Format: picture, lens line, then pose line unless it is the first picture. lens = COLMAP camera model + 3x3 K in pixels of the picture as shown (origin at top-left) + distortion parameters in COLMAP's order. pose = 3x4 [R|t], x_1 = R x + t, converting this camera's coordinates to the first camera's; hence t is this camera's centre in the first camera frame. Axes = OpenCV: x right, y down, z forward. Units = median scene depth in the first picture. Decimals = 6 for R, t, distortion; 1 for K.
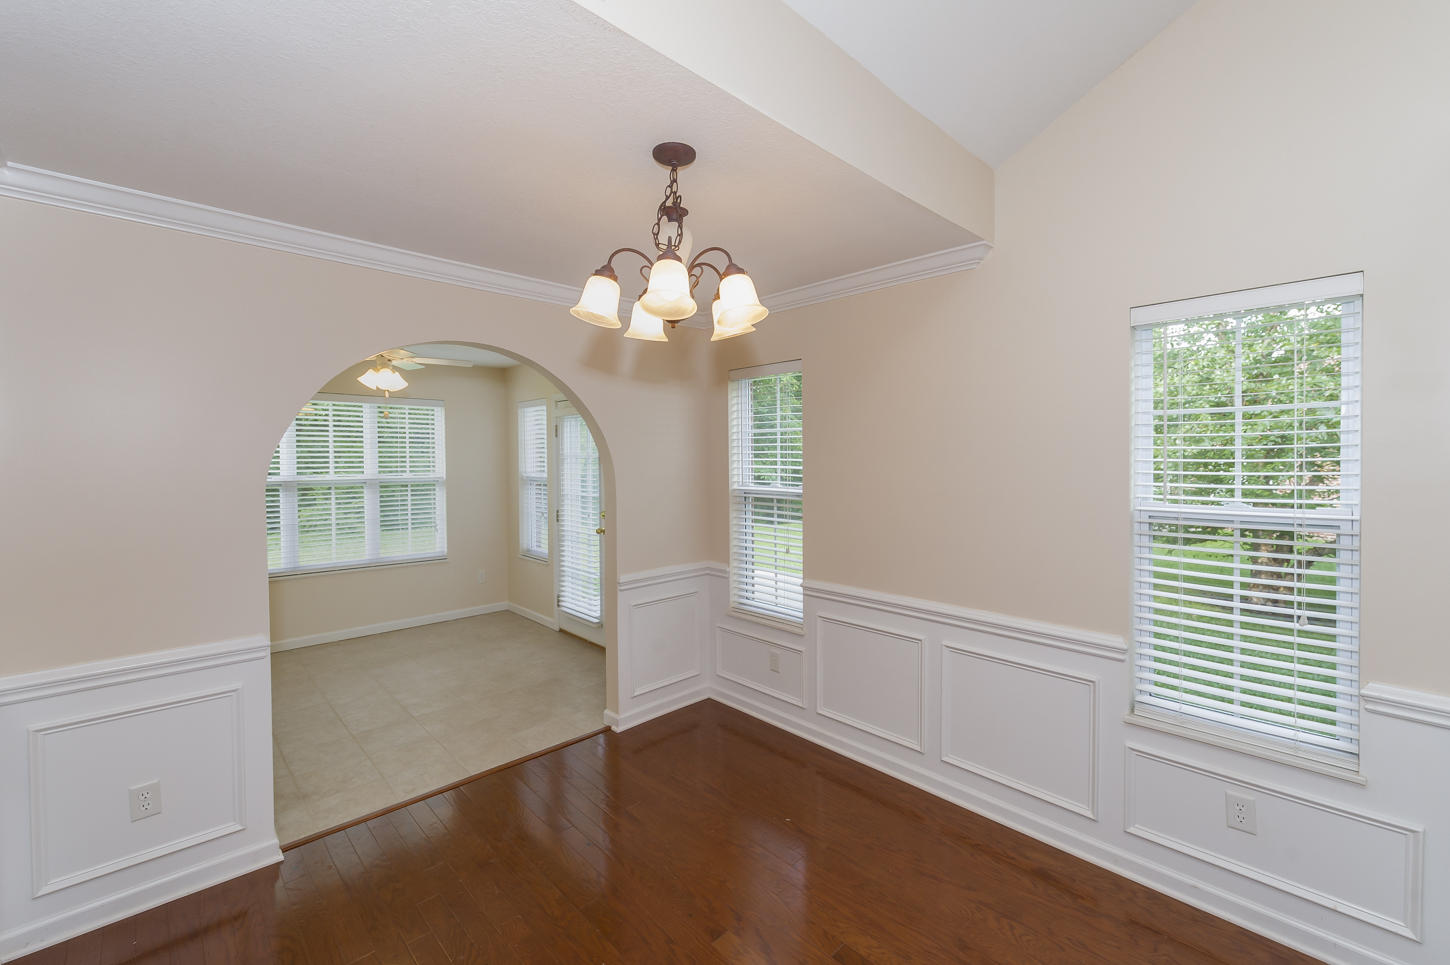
lens RADIAL K [[591.4, 0, 729.3], [0, 591.4, 474.5], [0, 0, 1]] dist [0.000140, -0.001303]
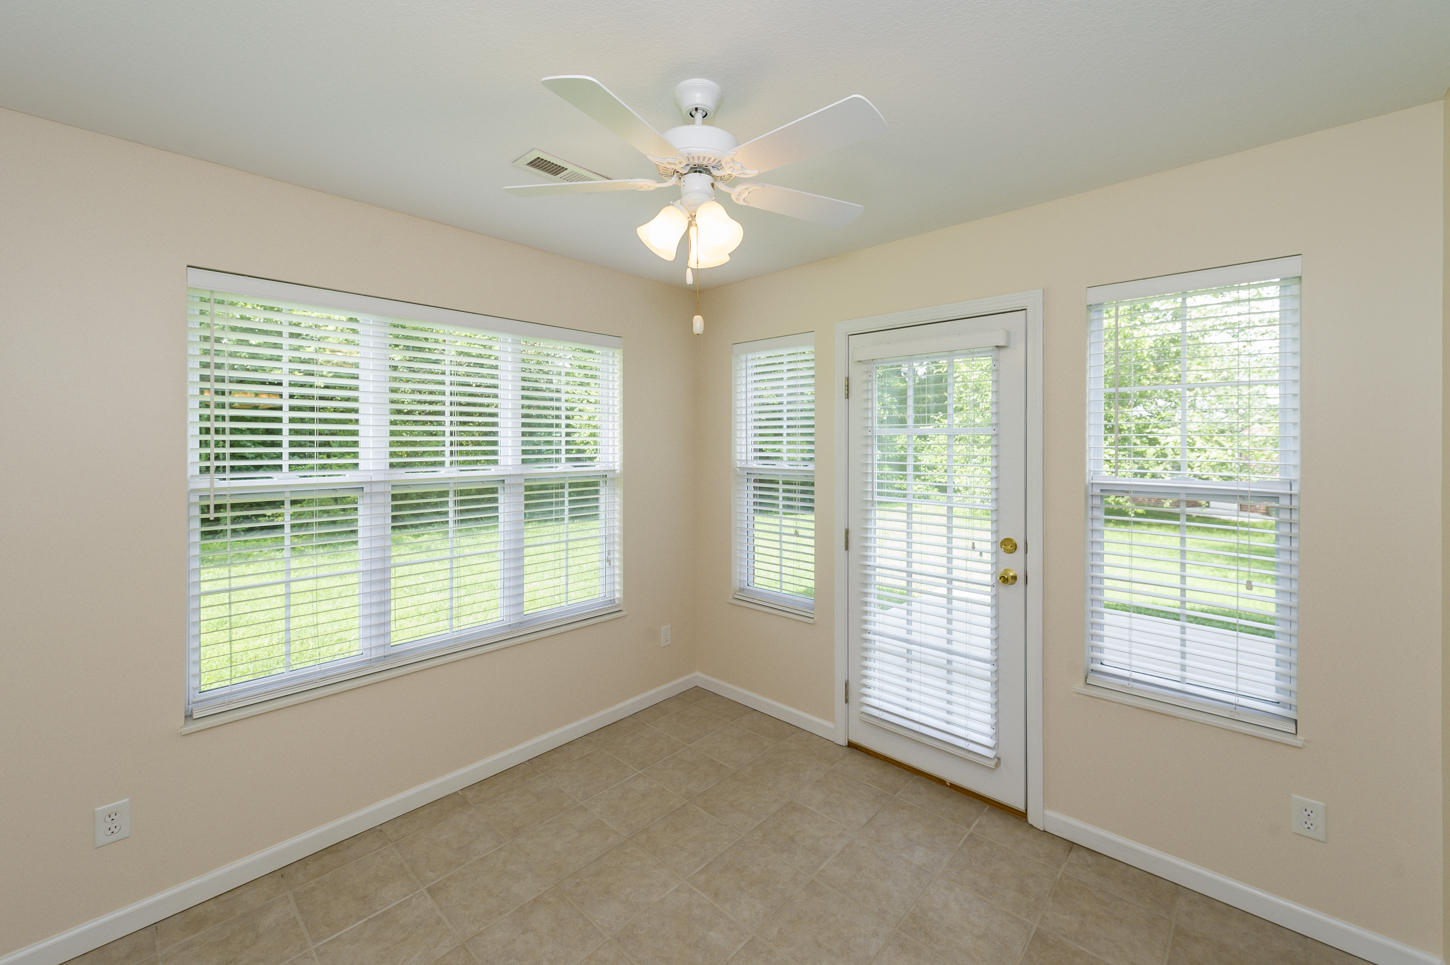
lens RADIAL K [[591.4, 0, 712.9], [0, 591.4, 444.9], [0, 0, 1]] dist [0.000140, -0.001303]
pose [[0.999137, 0.000484, 0.041537, -0.435965], [-0.000139, 0.999965, -0.008308, -0.015339], [-0.041539, 0.008295, 0.999102, 0.440647]]
